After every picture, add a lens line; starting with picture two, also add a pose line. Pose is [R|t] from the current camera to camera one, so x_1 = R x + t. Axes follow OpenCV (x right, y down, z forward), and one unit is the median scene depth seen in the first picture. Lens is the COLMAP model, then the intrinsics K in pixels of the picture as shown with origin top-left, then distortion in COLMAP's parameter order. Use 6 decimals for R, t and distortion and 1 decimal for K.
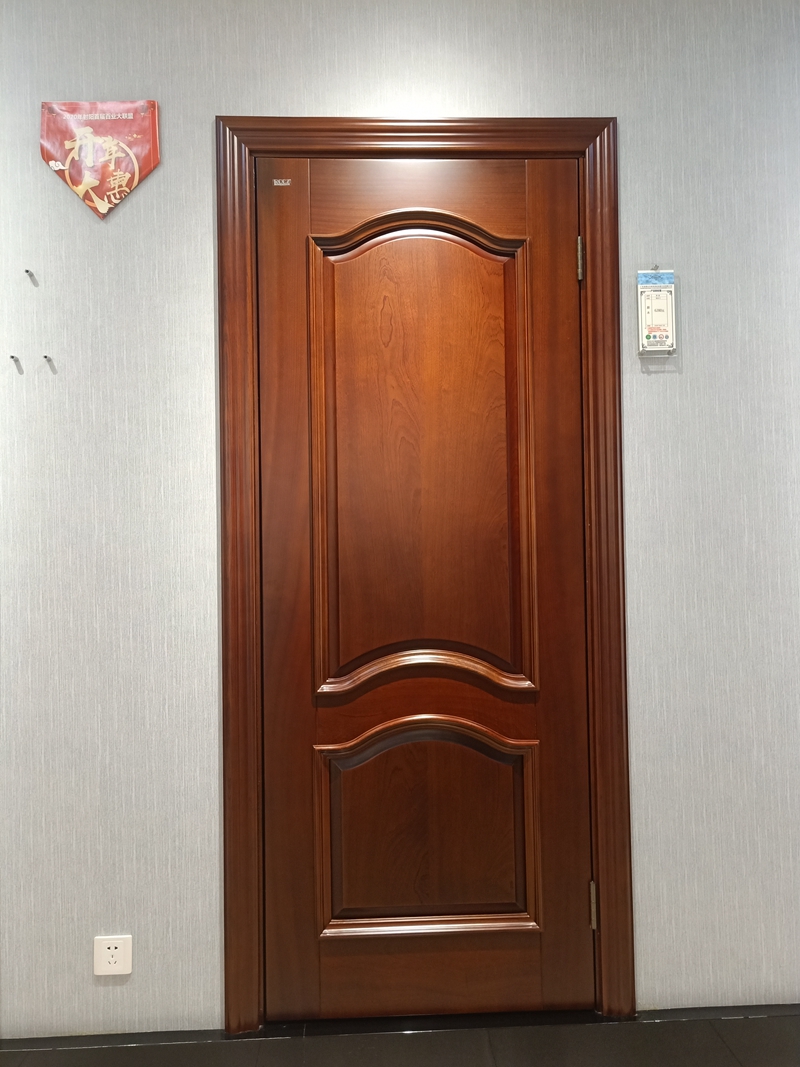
lens RADIAL K [[794.5, 0, 400.0], [0, 794.5, 533.5], [0, 0, 1]] dist [0.064174, -0.039302]
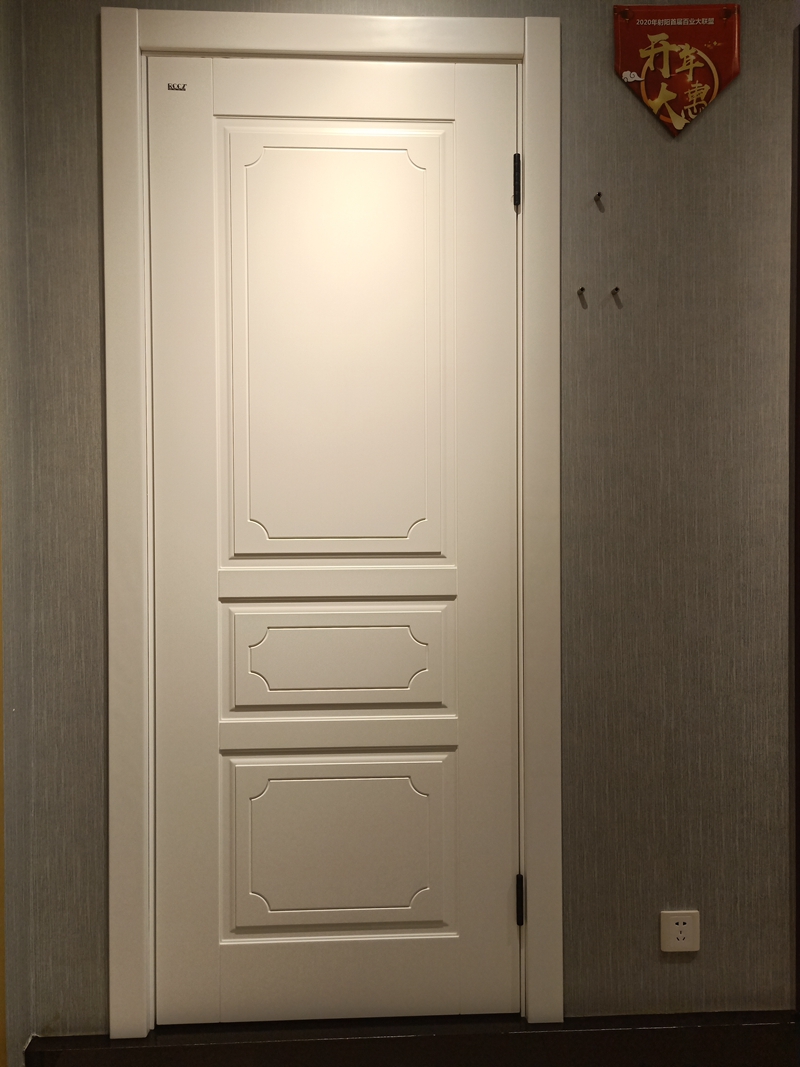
lens RADIAL K [[794.5, 0, 400.0], [0, 794.5, 533.5], [0, 0, 1]] dist [0.064174, -0.039302]
pose [[0.999767, 0.010889, 0.018629, -0.695214], [-0.011433, 0.999503, 0.029386, 0.035011], [-0.018300, -0.029592, 0.999395, 0.079958]]
